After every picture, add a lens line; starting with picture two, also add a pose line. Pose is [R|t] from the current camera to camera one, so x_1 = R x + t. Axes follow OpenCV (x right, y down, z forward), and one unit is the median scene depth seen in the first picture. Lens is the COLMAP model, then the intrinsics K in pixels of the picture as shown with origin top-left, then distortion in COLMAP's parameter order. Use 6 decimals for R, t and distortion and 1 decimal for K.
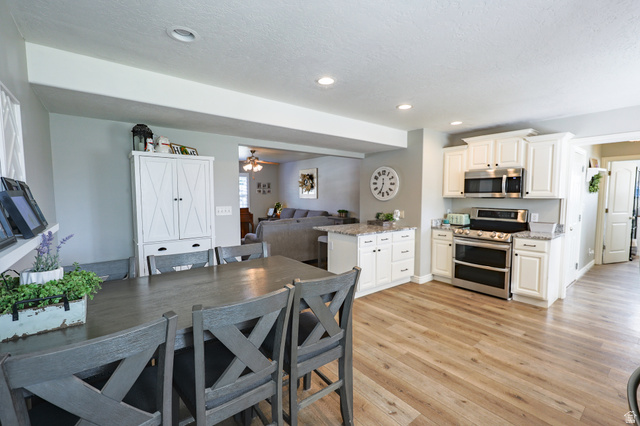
lens RADIAL K [[279.5, 0, 320.0], [0, 279.5, 213.0], [0, 0, 1]] dist [0.003025, 0.000157]
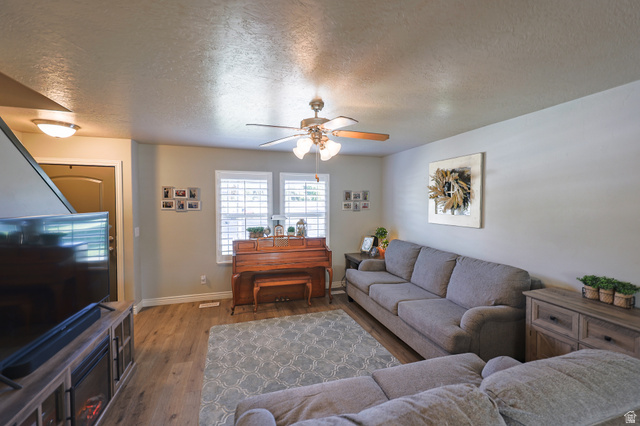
lens RADIAL K [[273.8, 0, 319.5], [0, 273.8, 211.4], [0, 0, 1]] dist [0.002275, 0.000100]
pose [[0.933601, 0.014520, -0.358019, -0.161112], [-0.028944, 0.998969, -0.034961, -0.102628], [0.357142, 0.043003, 0.933060, 1.031156]]
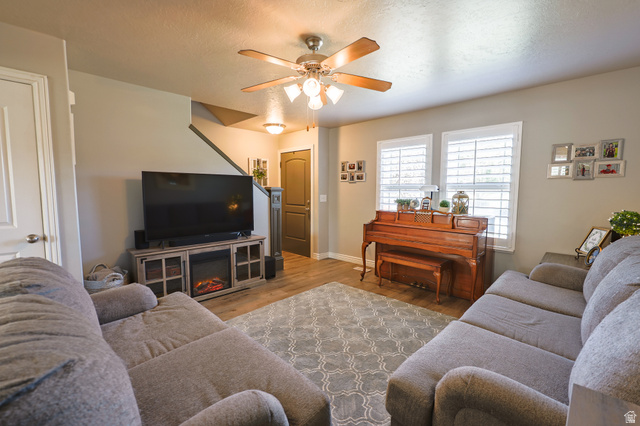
lens RADIAL K [[279.5, 0, 320.0], [0, 279.5, 213.0], [0, 0, 1]] dist [0.003025, 0.000157]
pose [[0.128984, 0.083085, -0.988160, 0.147728], [-0.076258, 0.994364, 0.073653, -0.072900], [0.988710, 0.065855, 0.134592, 1.501576]]
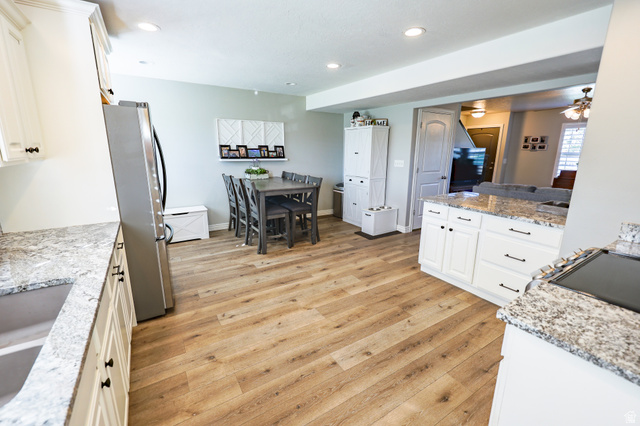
lens RADIAL K [[273.8, 0, 319.5], [0, 273.8, 211.4], [0, 0, 1]] dist [0.002275, 0.000100]
pose [[-0.101853, 0.222304, -0.969643, 0.863409], [-0.075702, 0.970153, 0.230373, -0.049770], [0.991915, 0.096868, -0.081984, 0.651686]]
